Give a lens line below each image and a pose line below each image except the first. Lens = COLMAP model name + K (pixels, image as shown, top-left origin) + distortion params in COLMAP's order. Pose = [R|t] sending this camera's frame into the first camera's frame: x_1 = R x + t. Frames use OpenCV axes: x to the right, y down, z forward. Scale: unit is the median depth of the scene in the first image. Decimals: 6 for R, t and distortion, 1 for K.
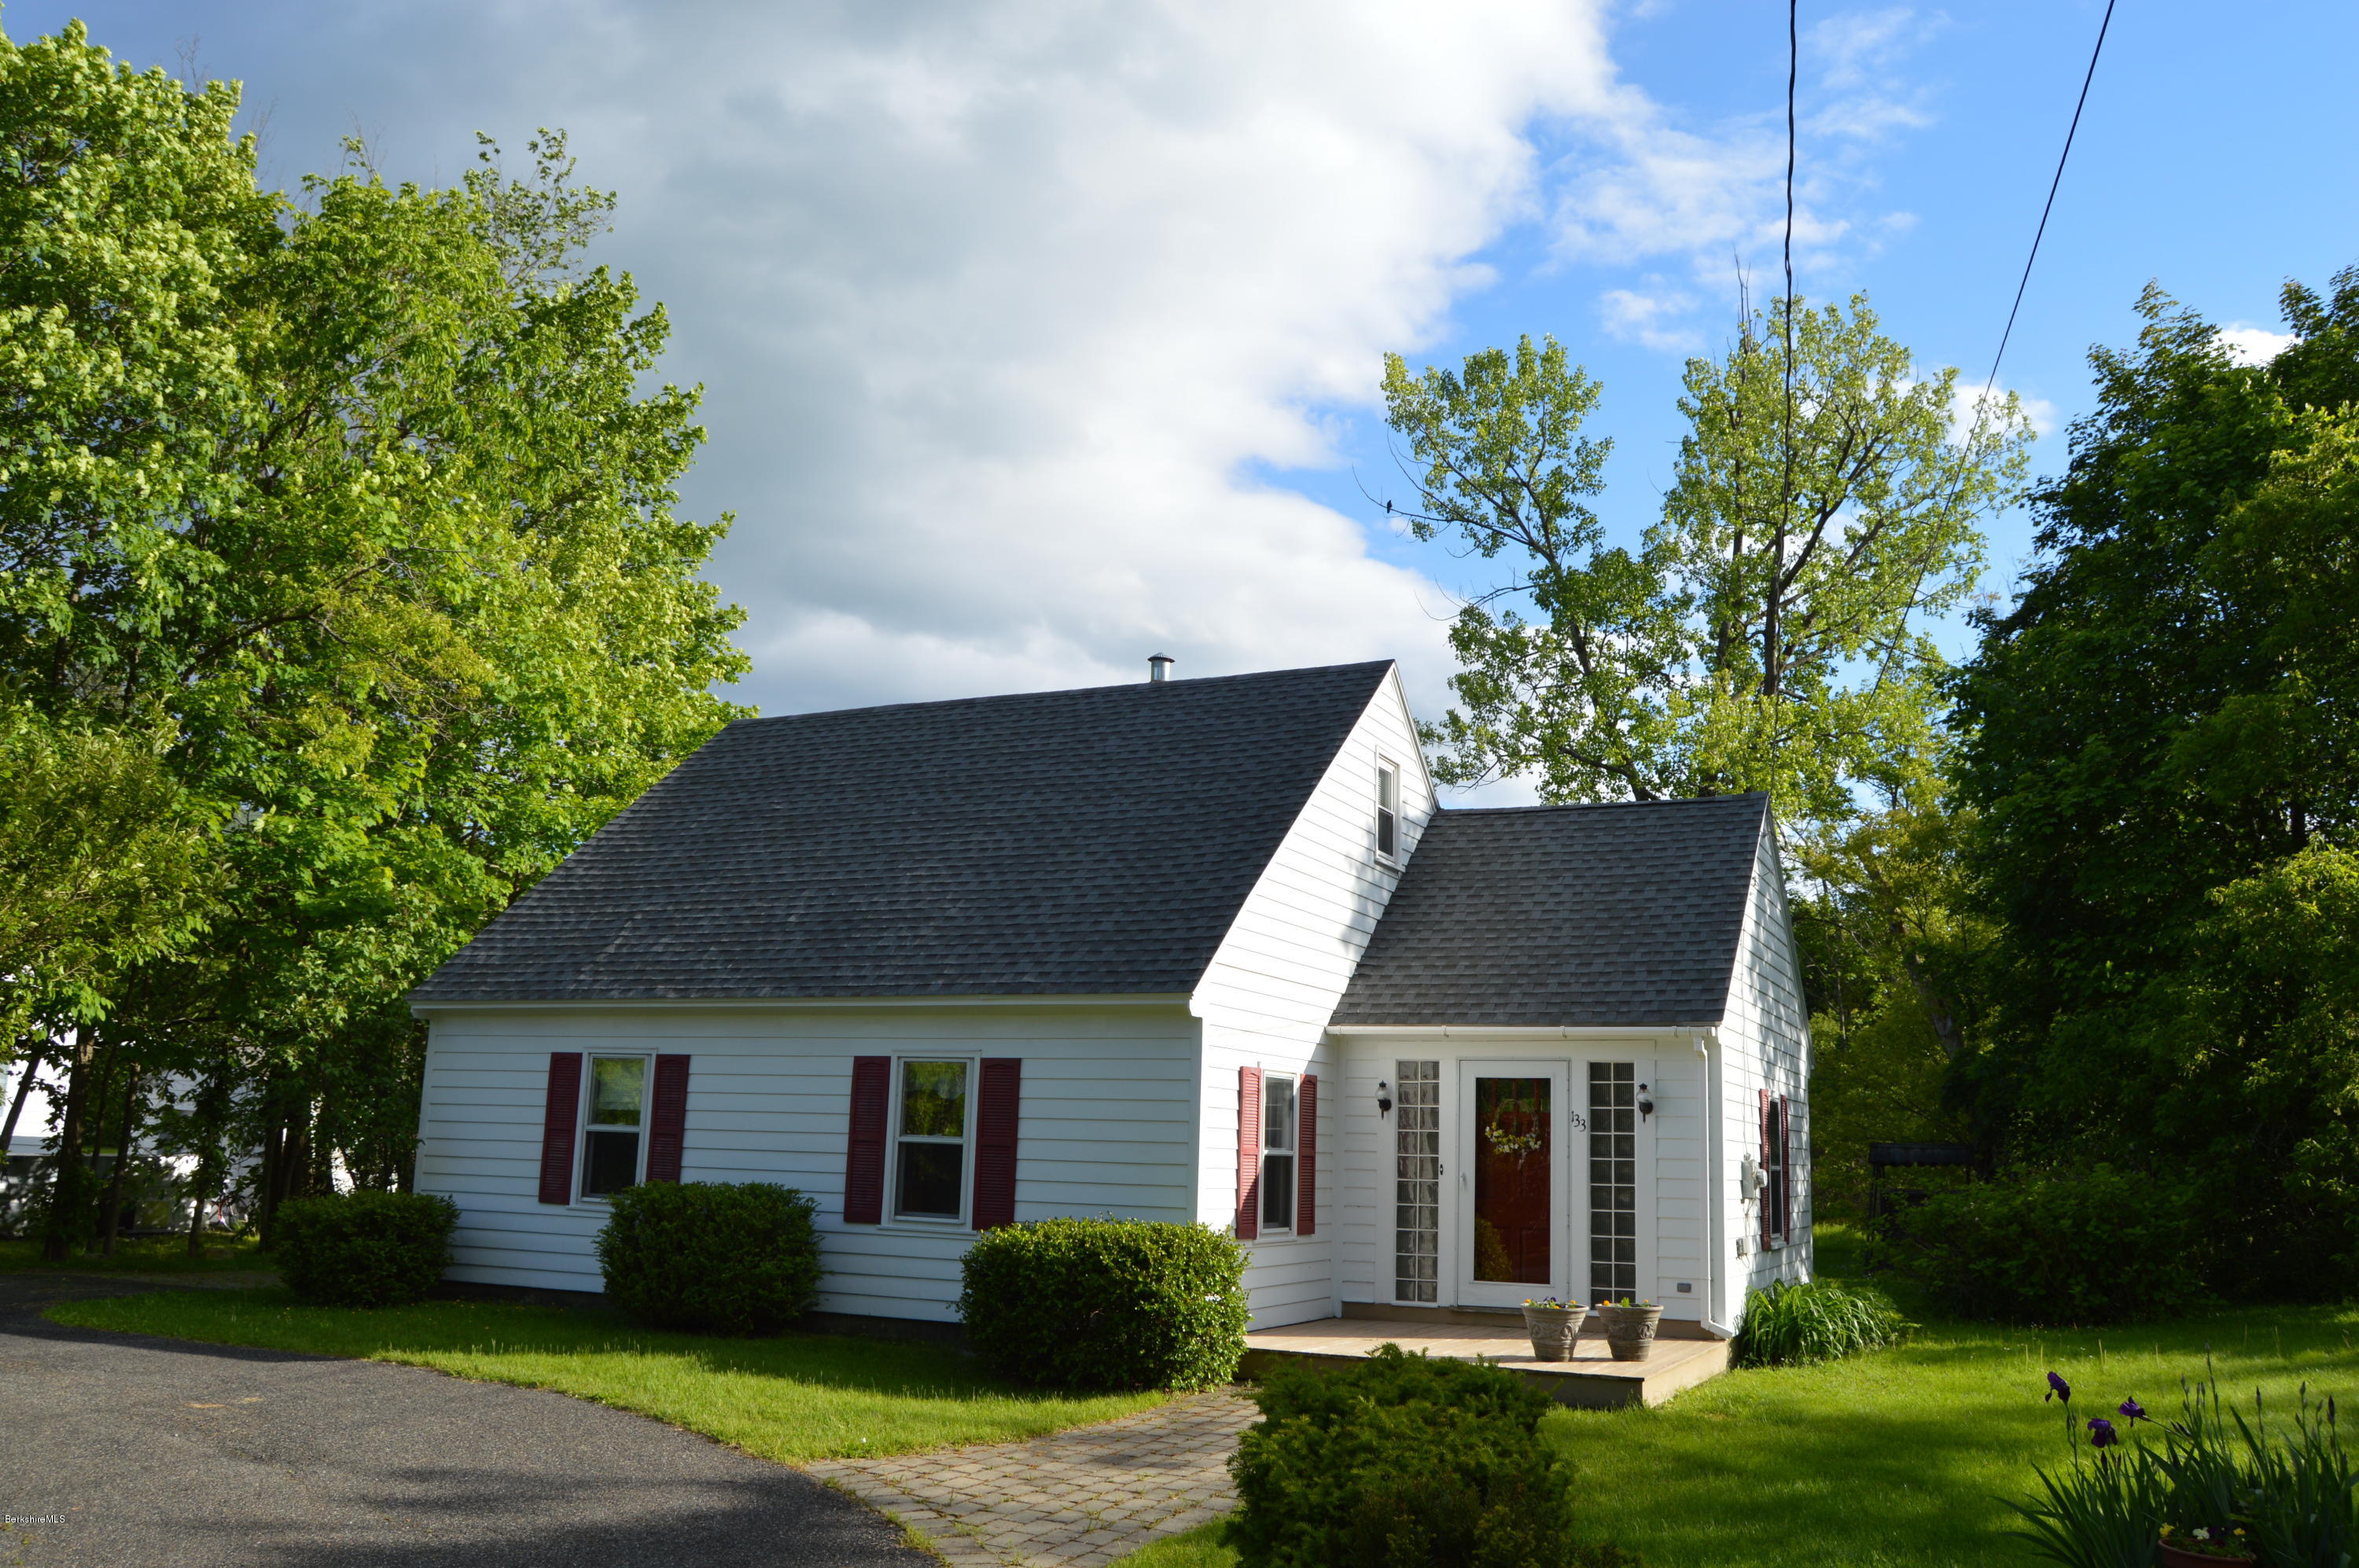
lens RADIAL K [[1921.5, 0, 1185.6], [0, 1921.5, 790.7], [0, 0, 1]] dist [-0.081861, 0.056369]
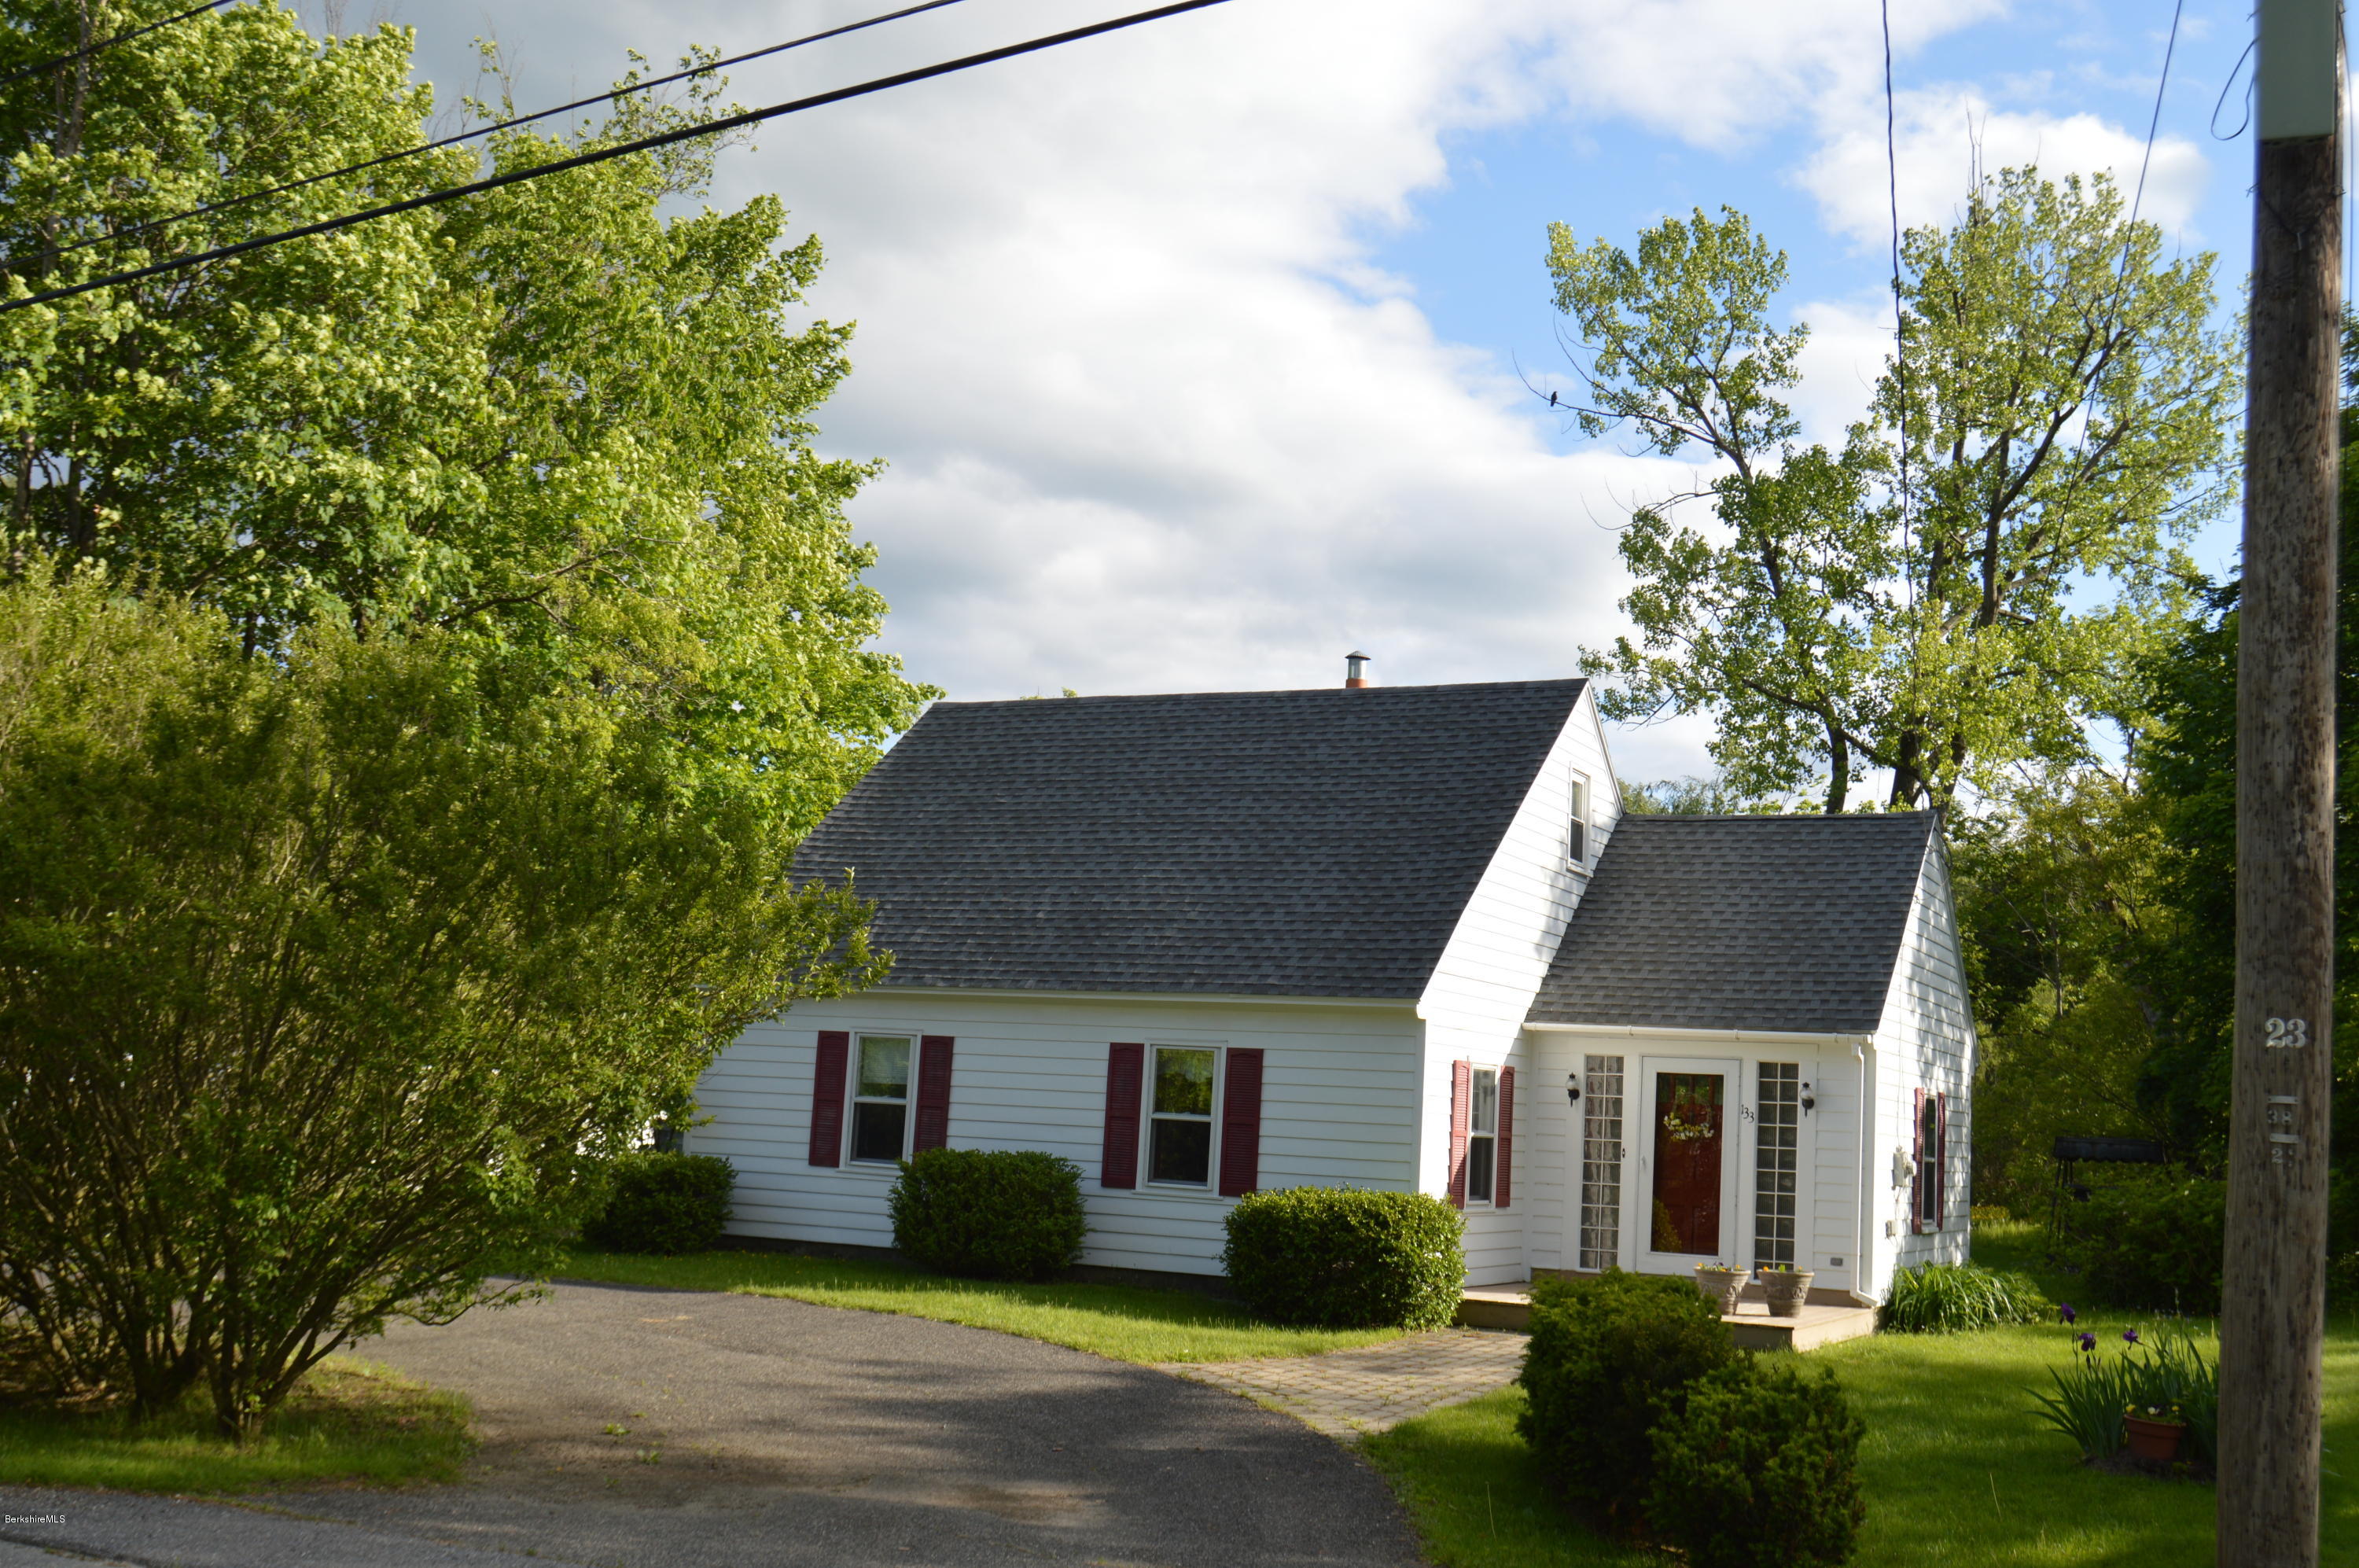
lens RADIAL K [[2538.4, 0, 1173.1], [0, 2538.4, 770.2], [0, 0, 1]] dist [-0.052415, 0.010075]
pose [[0.999408, 0.020065, -0.027941, -0.093799], [-0.018644, 0.998563, 0.050234, -0.096246], [0.028909, -0.049684, 0.998347, -0.480792]]
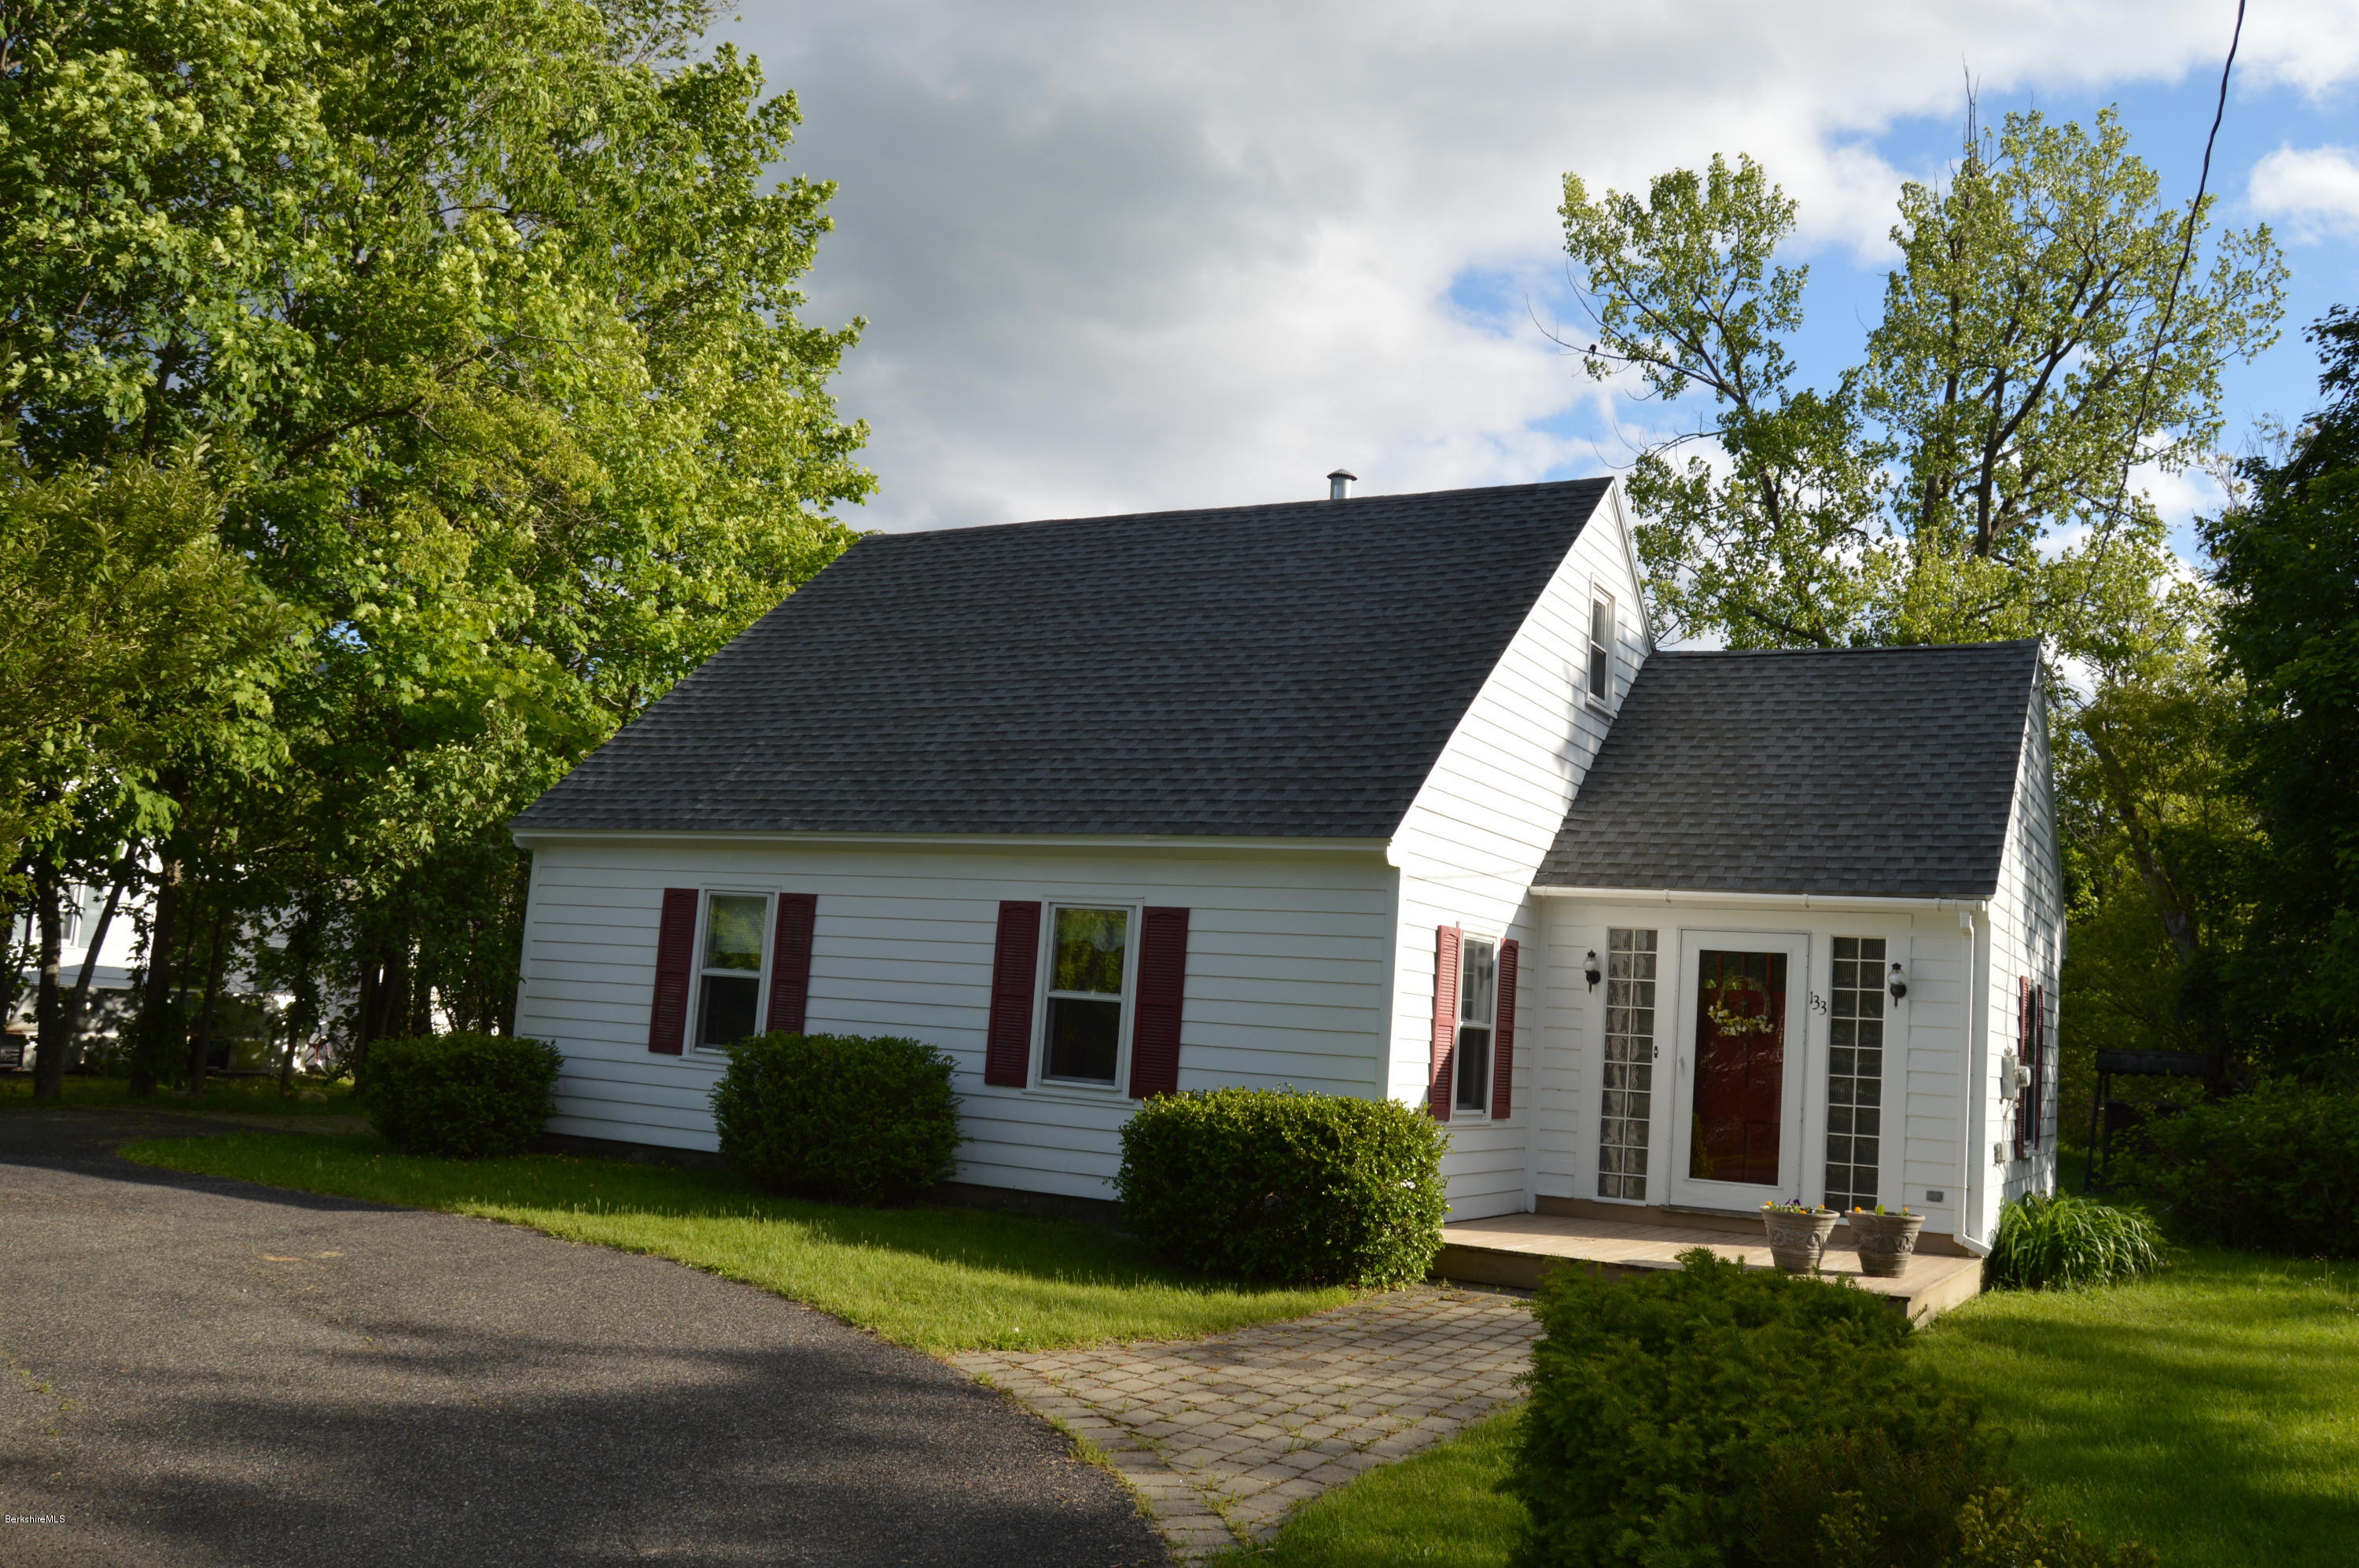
lens RADIAL K [[2001.3, 0, 1179.5], [0, 2001.3, 784.0], [0, 0, 1]] dist [-0.066270, 0.013419]
pose [[0.997411, 0.031129, -0.064832, -0.030042], [-0.026997, 0.997606, 0.063659, 0.022182], [0.066658, -0.061744, 0.995864, 0.077733]]
